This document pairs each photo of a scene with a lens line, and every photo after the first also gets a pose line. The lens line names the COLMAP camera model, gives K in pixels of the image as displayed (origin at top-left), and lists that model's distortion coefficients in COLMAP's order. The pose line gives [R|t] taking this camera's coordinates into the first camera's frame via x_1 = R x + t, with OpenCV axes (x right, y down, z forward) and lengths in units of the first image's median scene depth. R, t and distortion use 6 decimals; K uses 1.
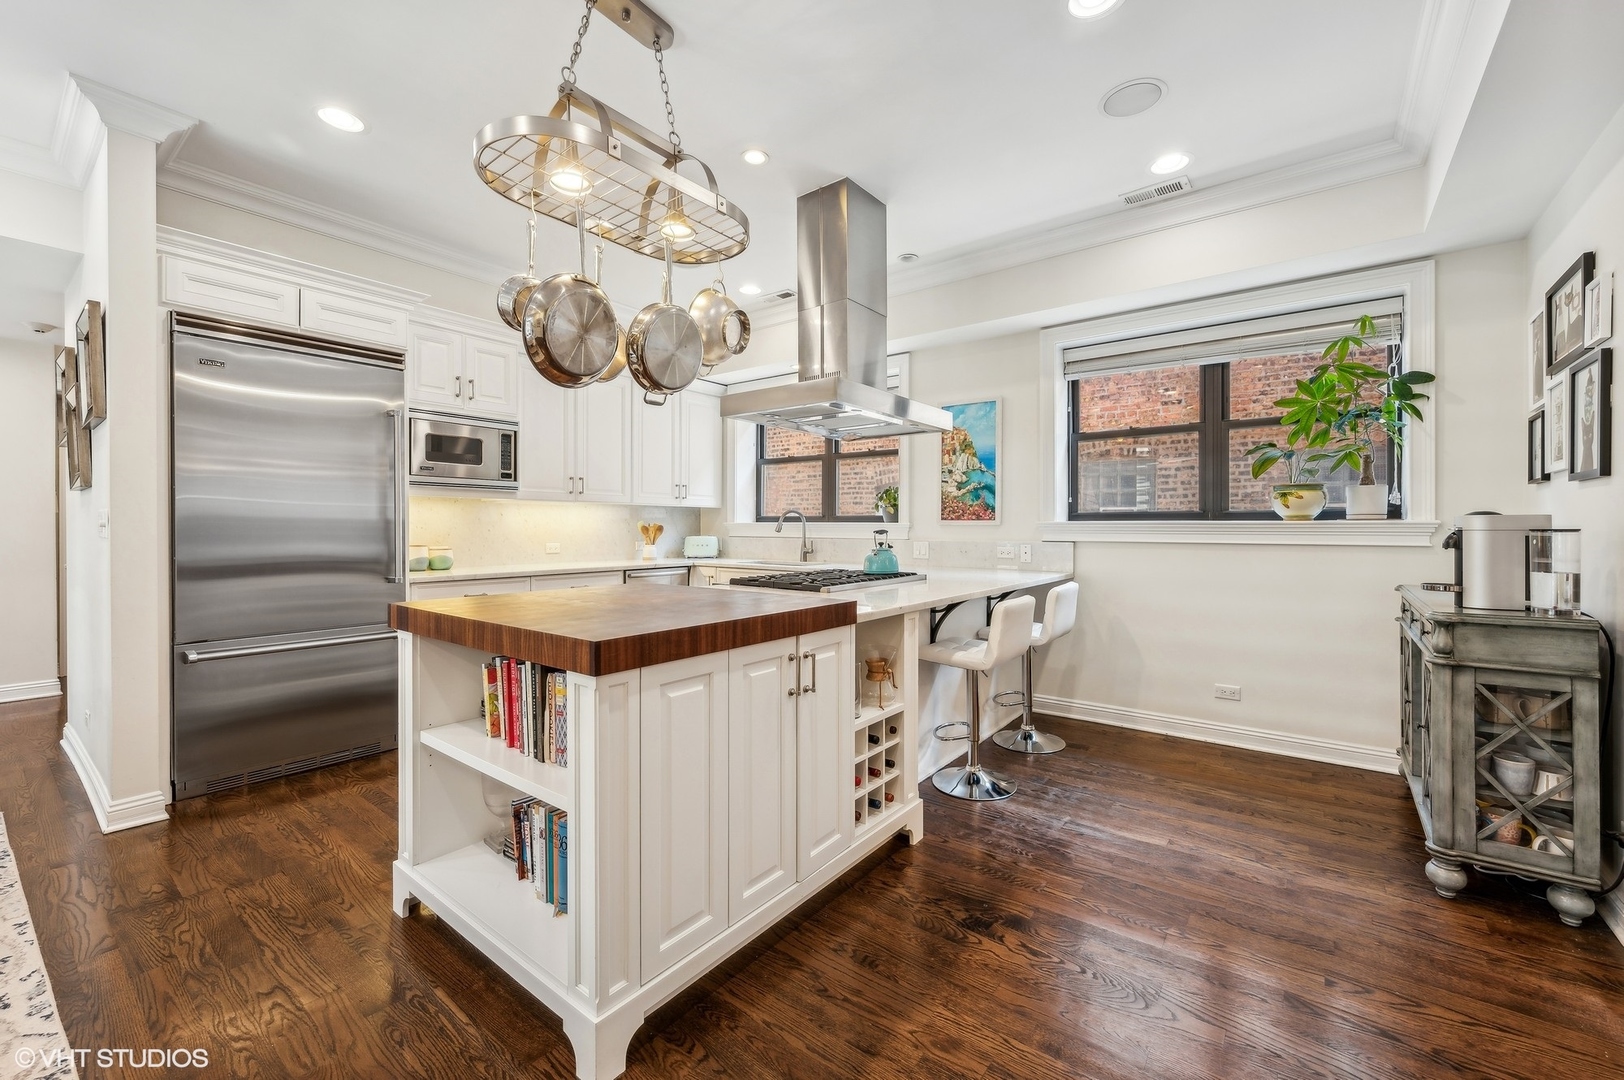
lens RADIAL K [[642.8, 0, 790.1], [0, 642.8, 535.0], [0, 0, 1]] dist [-0.001259, 0.000511]
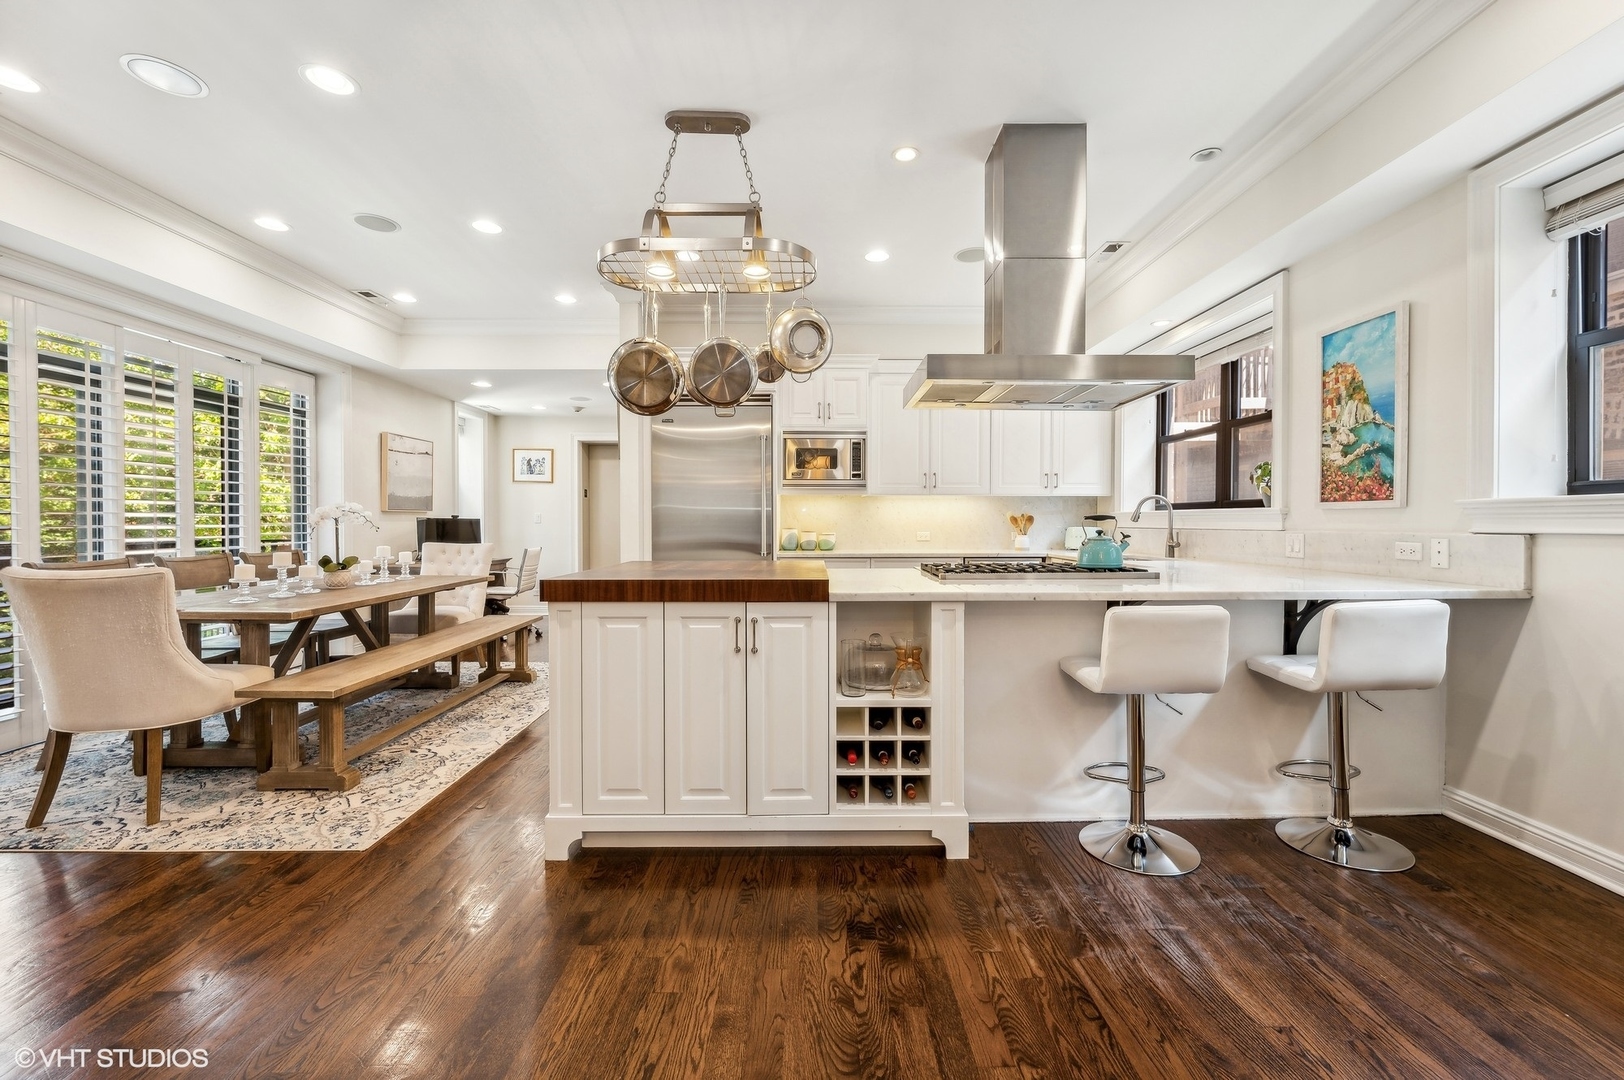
lens RADIAL K [[642.8, 0, 828.7], [0, 642.8, 530.1], [0, 0, 1]] dist [-0.001259, 0.000511]
pose [[0.638351, 0.006192, -0.769721, 0.747595], [-0.008272, 0.999965, 0.001184, 0.017634], [0.769701, 0.005612, 0.638380, 0.278905]]
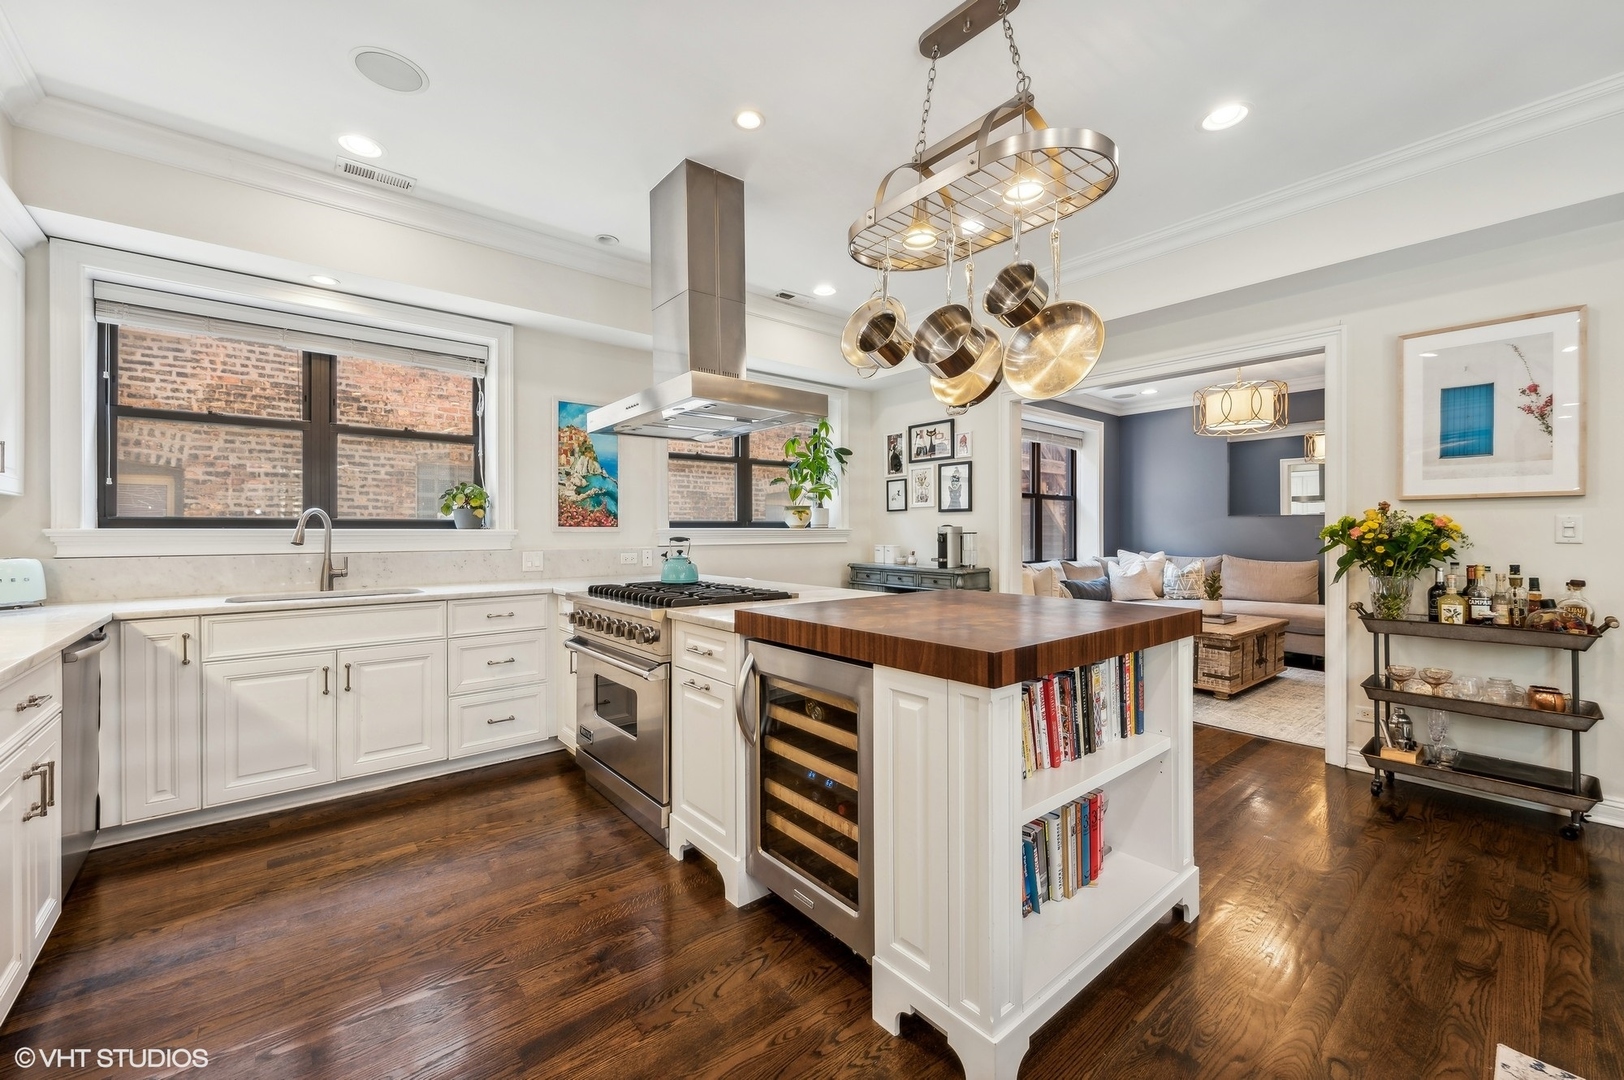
lens RADIAL K [[642.8, 0, 847.5], [0, 642.8, 528.5], [0, 0, 1]] dist [-0.001259, 0.000511]
pose [[0.179832, 0.003206, 0.983692, -1.008490], [0.019619, 0.999784, -0.006845, -0.010946], [-0.983502, 0.020530, 0.179730, 0.769833]]
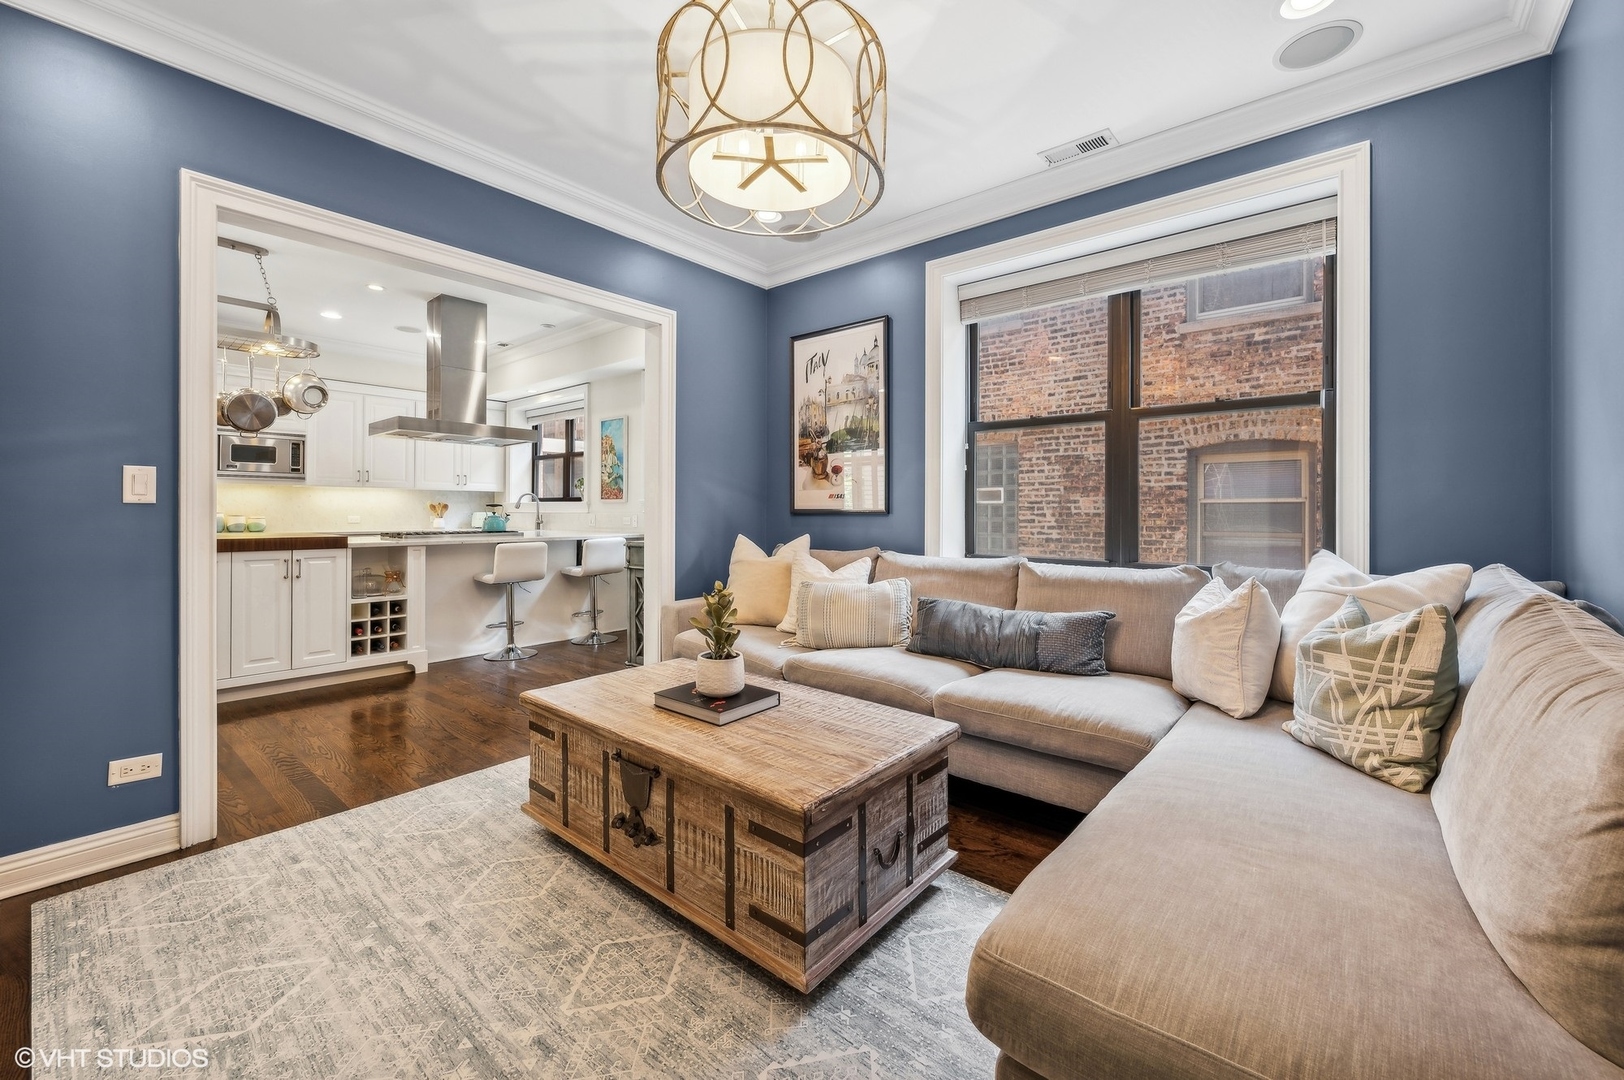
lens RADIAL K [[642.8, 0, 799.0], [0, 642.8, 509.3], [0, 0, 1]] dist [-0.001259, 0.000511]
pose [[0.999094, 0.000315, -0.042551, 1.299628], [-0.001110, 0.999825, -0.018672, 0.044586], [0.042538, 0.018702, 0.998920, -0.750221]]
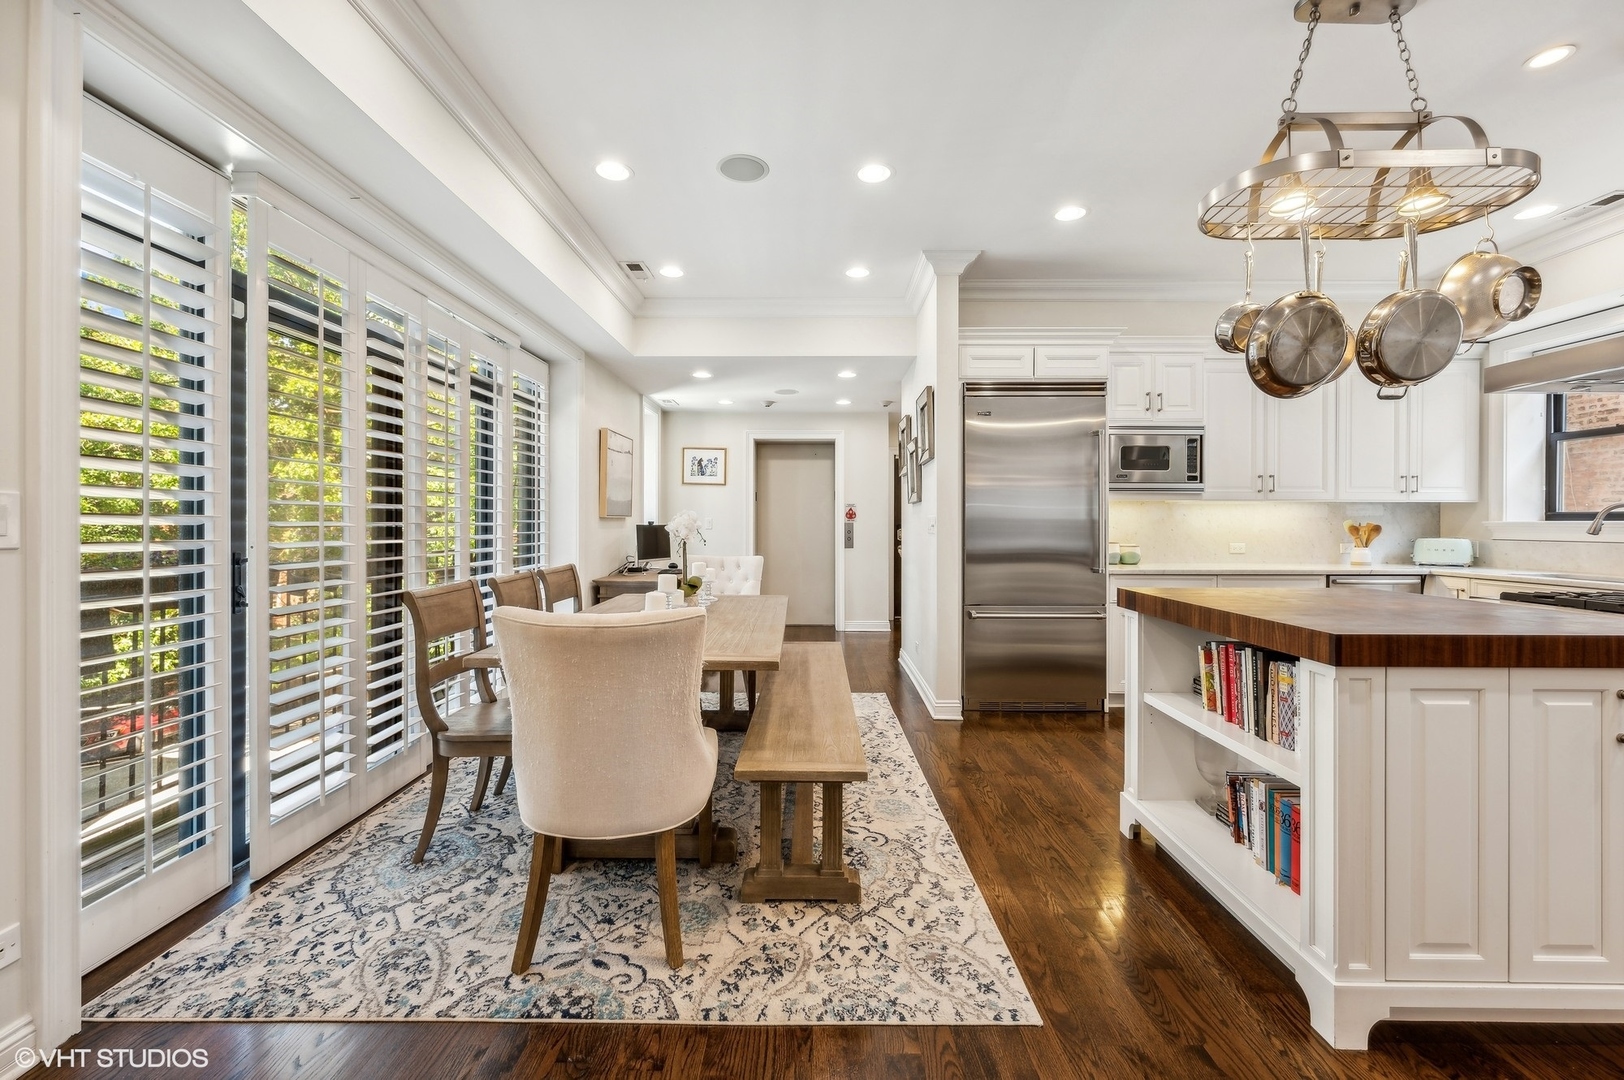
lens RADIAL K [[642.8, 0, 824.3], [0, 642.8, 524.5], [0, 0, 1]] dist [-0.001259, 0.000511]
pose [[0.627630, 0.000175, -0.778512, 0.000669], [-0.010593, 0.999909, -0.008316, -0.001459], [0.778440, 0.013466, 0.627575, -0.196693]]
